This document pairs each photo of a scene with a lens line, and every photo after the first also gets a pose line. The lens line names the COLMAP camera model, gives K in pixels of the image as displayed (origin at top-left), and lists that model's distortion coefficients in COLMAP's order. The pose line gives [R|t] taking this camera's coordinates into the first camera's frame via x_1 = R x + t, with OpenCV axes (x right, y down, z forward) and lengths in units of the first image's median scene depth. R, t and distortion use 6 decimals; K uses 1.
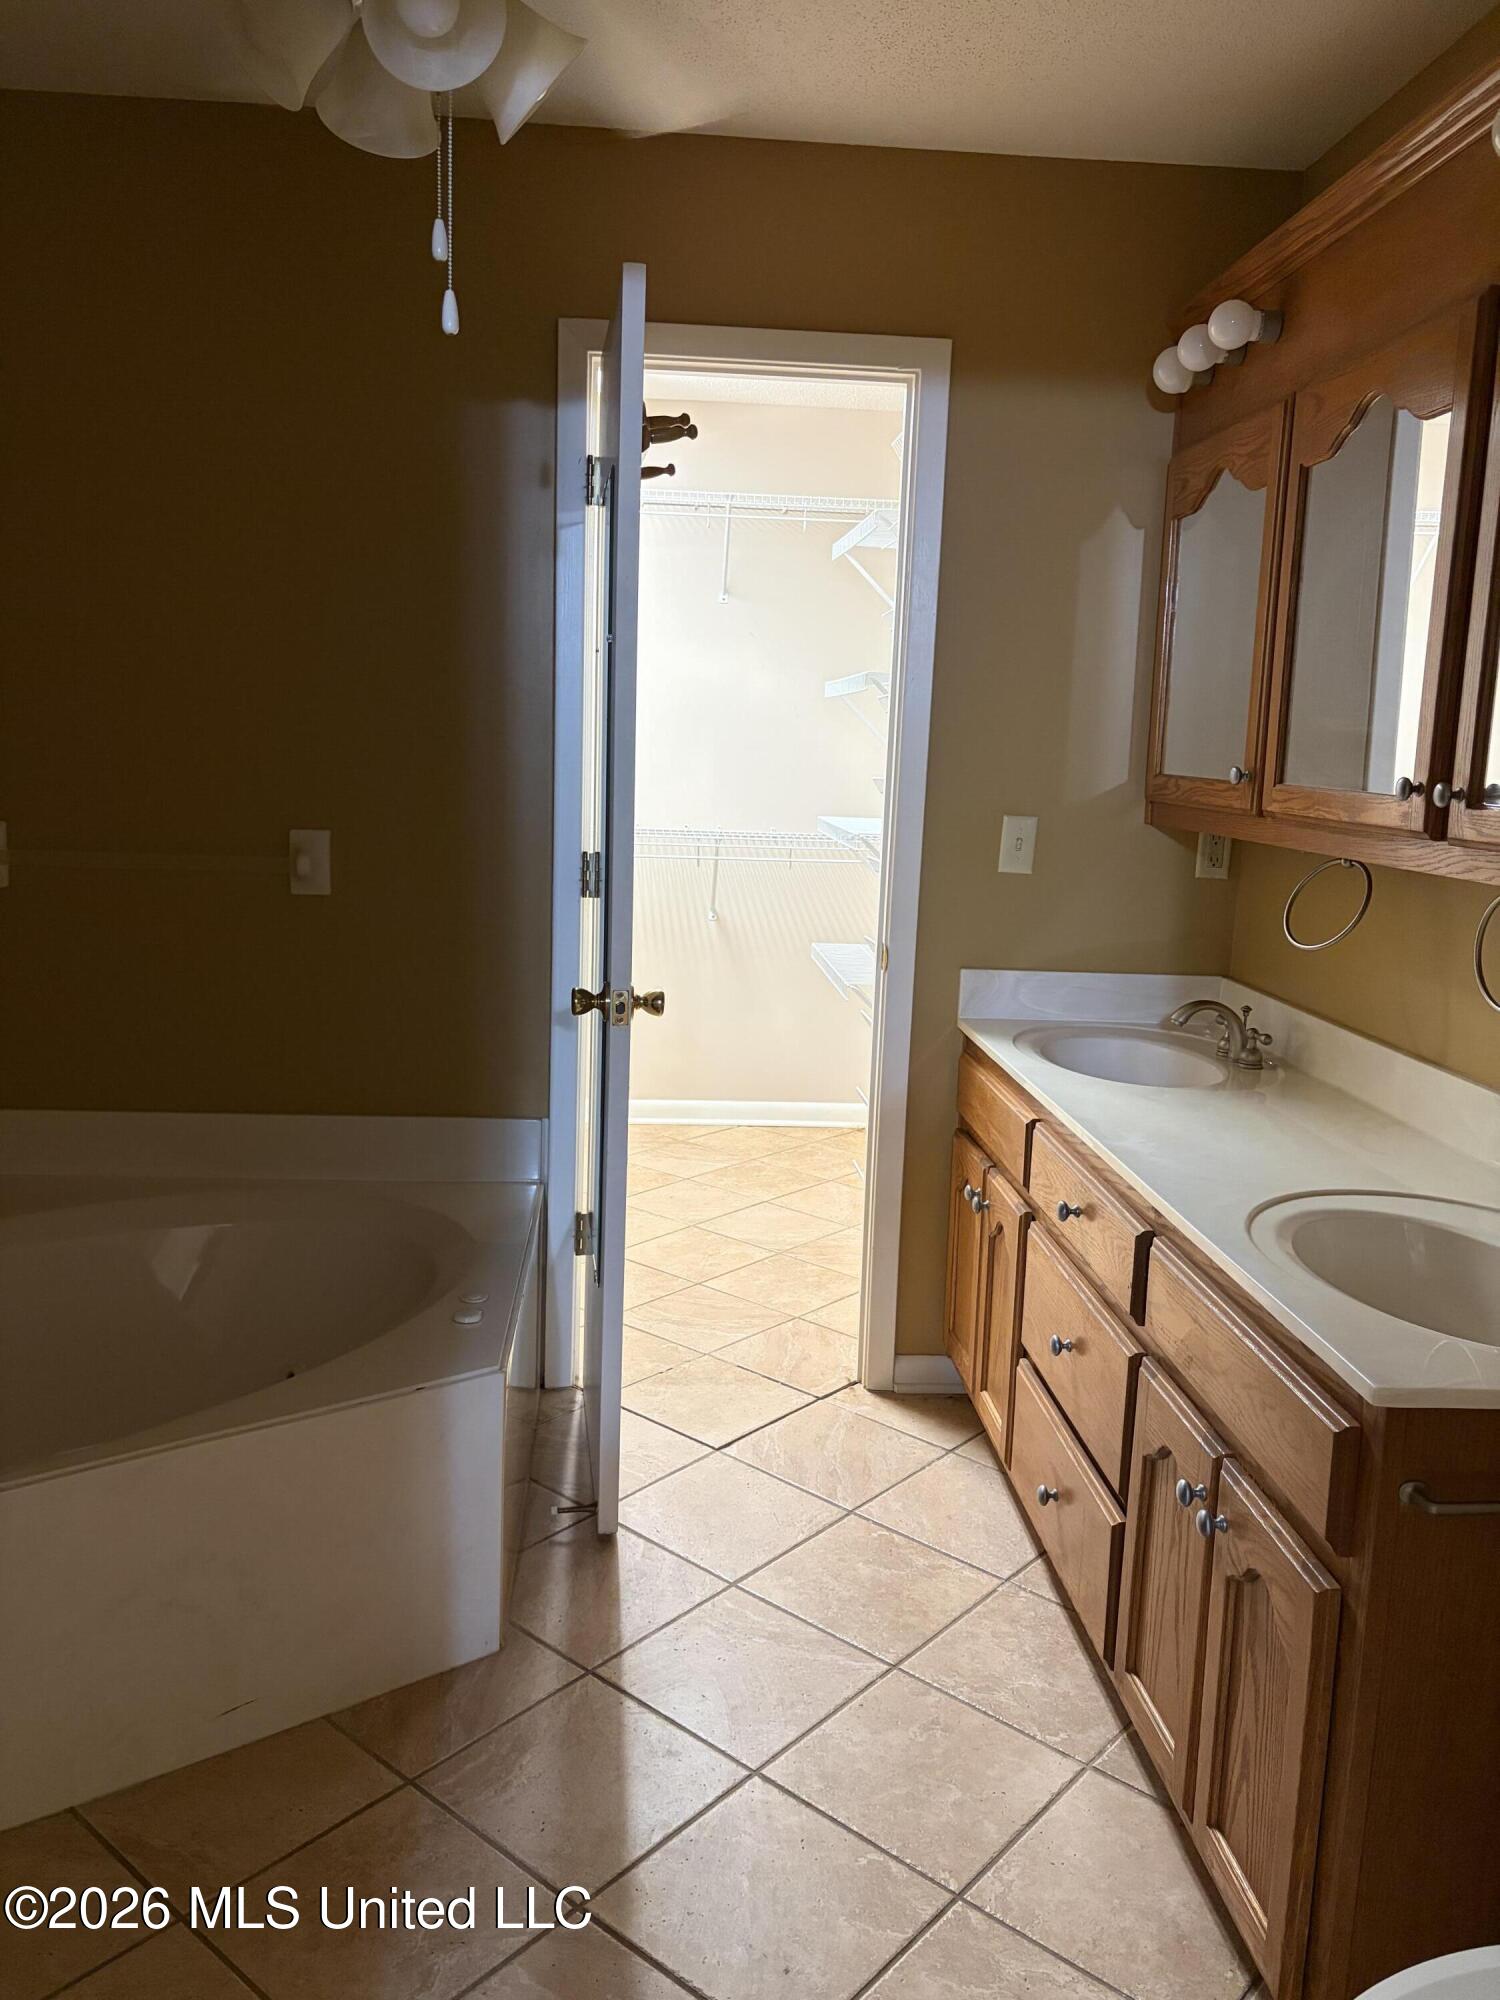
lens RADIAL K [[1517.9, 0, 750.4], [0, 1517.9, 993.6], [0, 0, 1]] dist [0.035696, -0.045366]
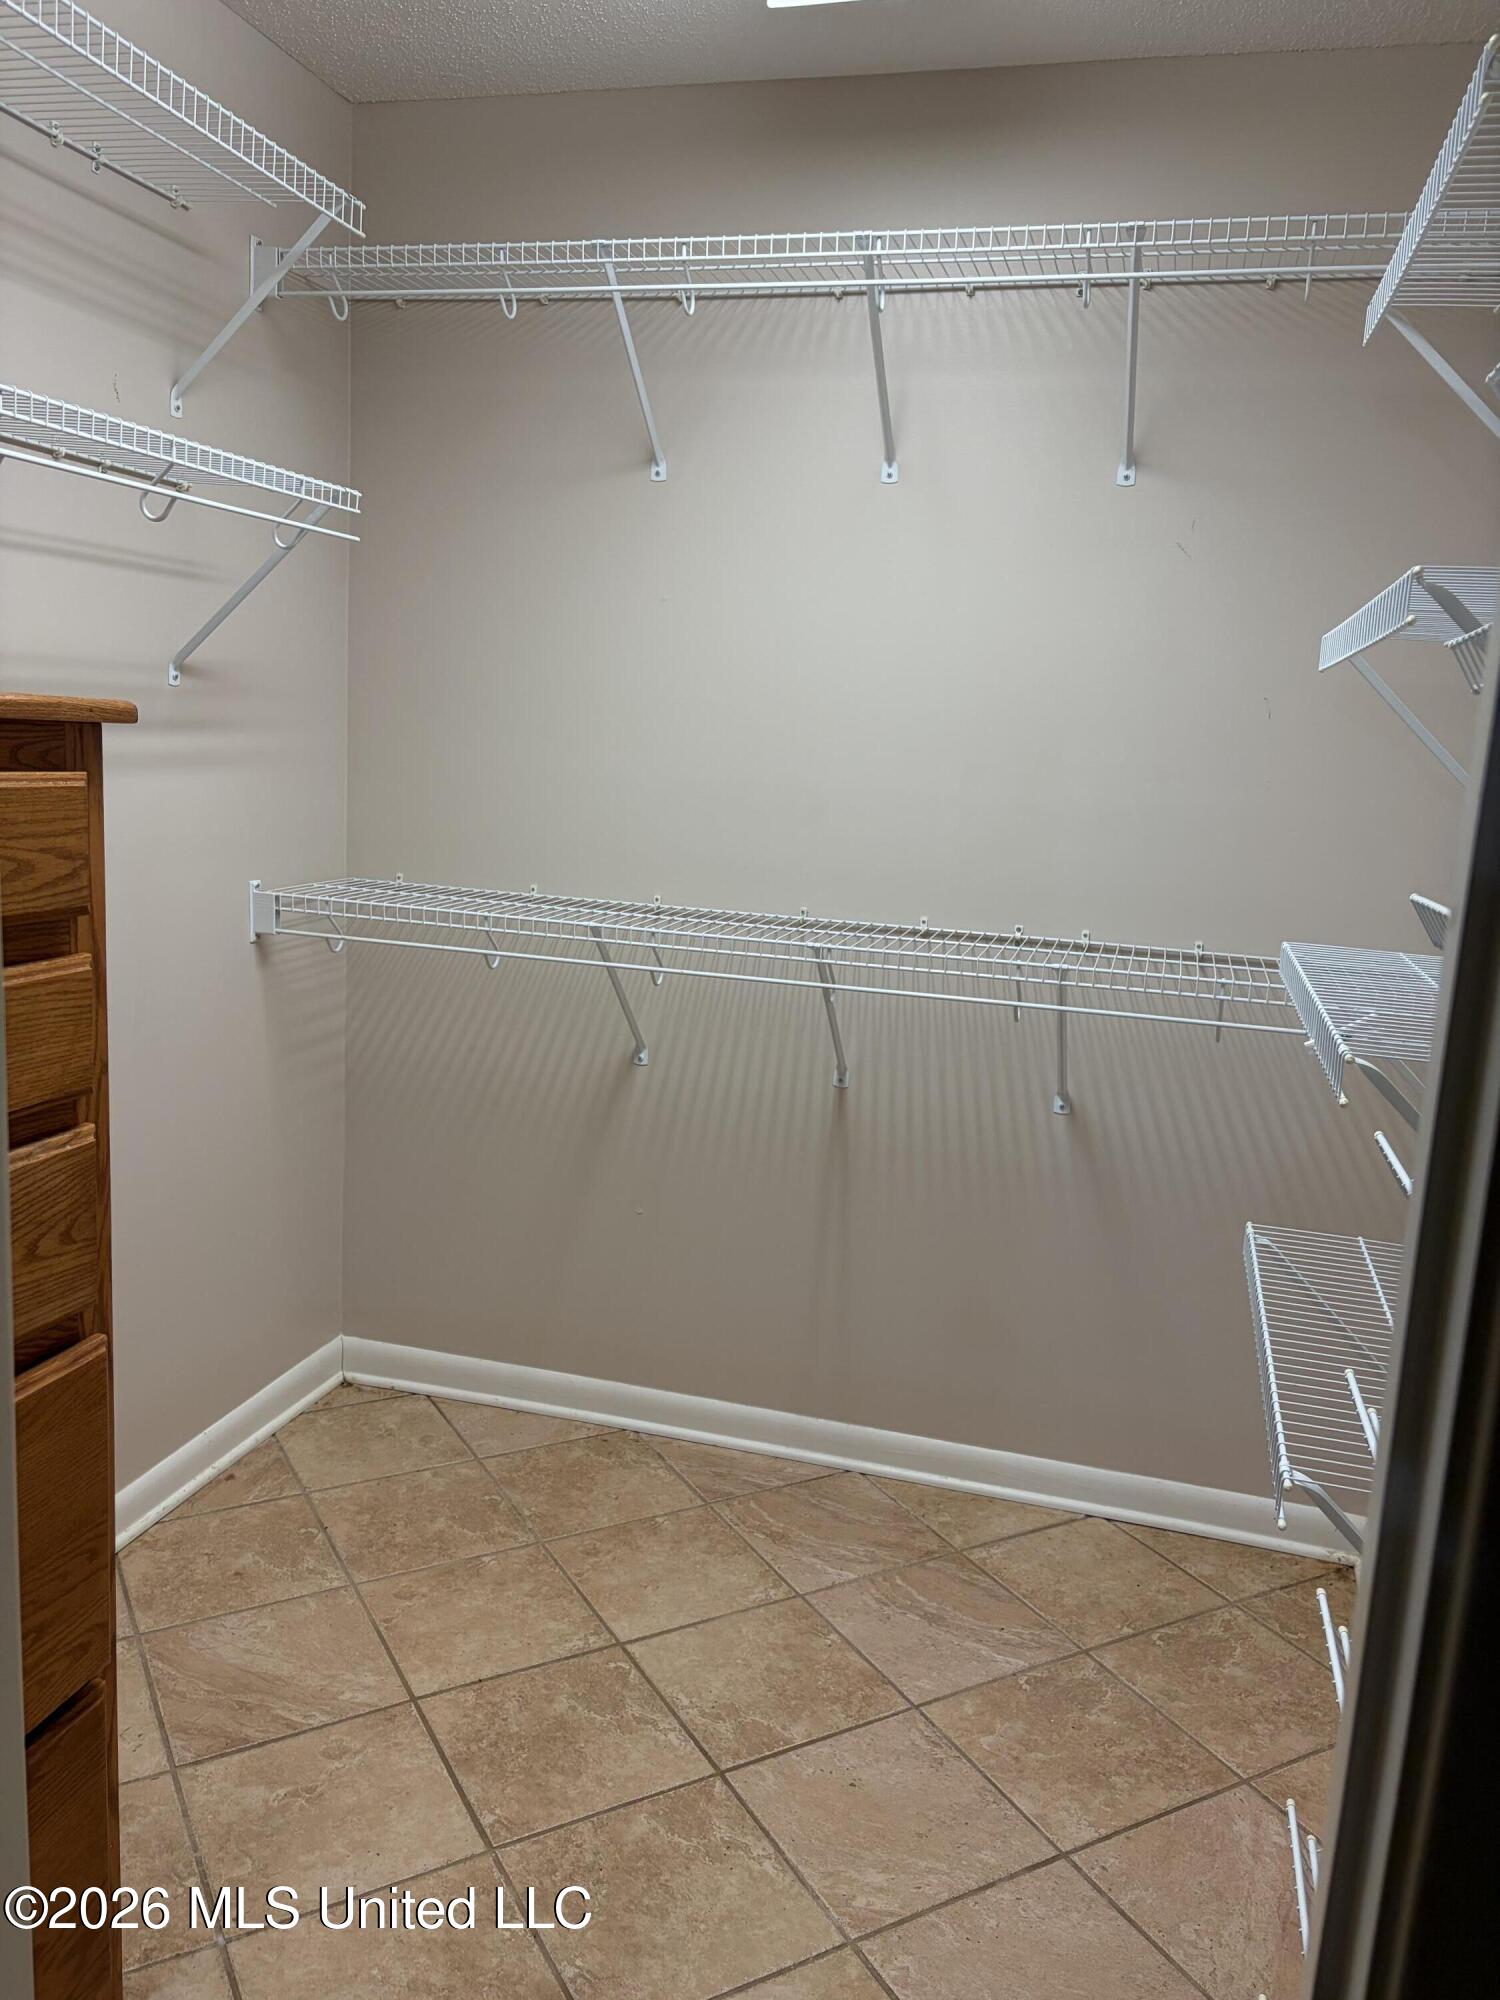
lens RADIAL K [[1517.9, 0, 753.5], [0, 1517.9, 1005.0], [0, 0, 1]] dist [0.035696, -0.045366]
pose [[0.942471, 0.076969, -0.325307, 0.043715], [-0.077569, 0.996925, 0.011145, -0.087611], [0.325164, 0.014730, 0.945543, 0.515269]]
